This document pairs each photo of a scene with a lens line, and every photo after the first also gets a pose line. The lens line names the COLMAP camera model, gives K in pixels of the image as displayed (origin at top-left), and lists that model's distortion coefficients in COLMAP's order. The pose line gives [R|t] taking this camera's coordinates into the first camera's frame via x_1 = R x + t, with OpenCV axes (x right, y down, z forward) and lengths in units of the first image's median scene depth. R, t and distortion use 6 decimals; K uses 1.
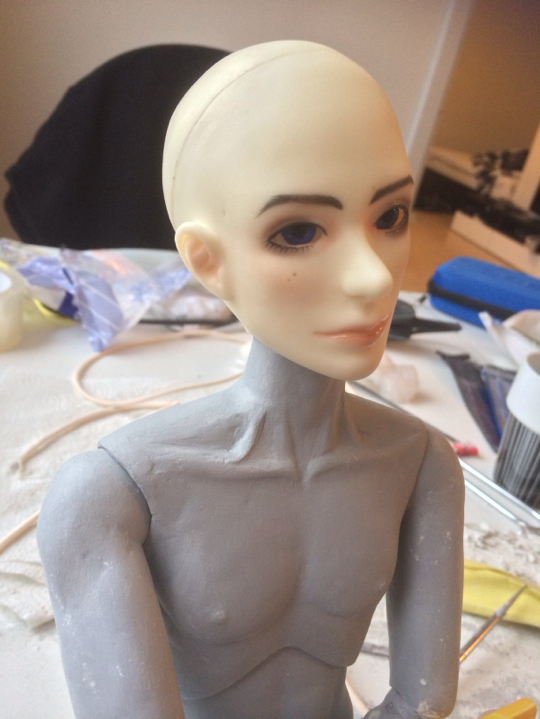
lens RADIAL K [[614.7, 0, 271.8], [0, 614.7, 358.4], [0, 0, 1]] dist [0.080497, -0.131297]
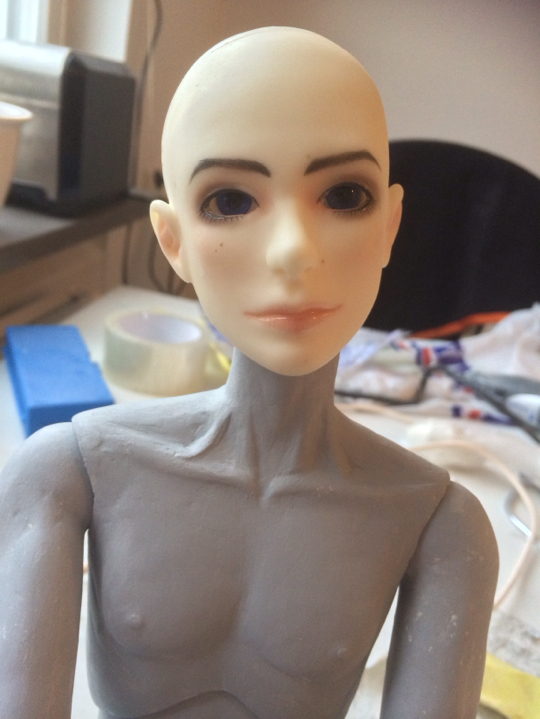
lens RADIAL K [[624.1, 0, 274.4], [0, 624.1, 356.7], [0, 0, 1]] dist [0.068944, -0.127292]
pose [[0.920898, 0.107208, -0.374770, 0.393977], [-0.165596, 0.977963, -0.127149, 0.112945], [0.352880, 0.179152, 0.918358, 0.139627]]
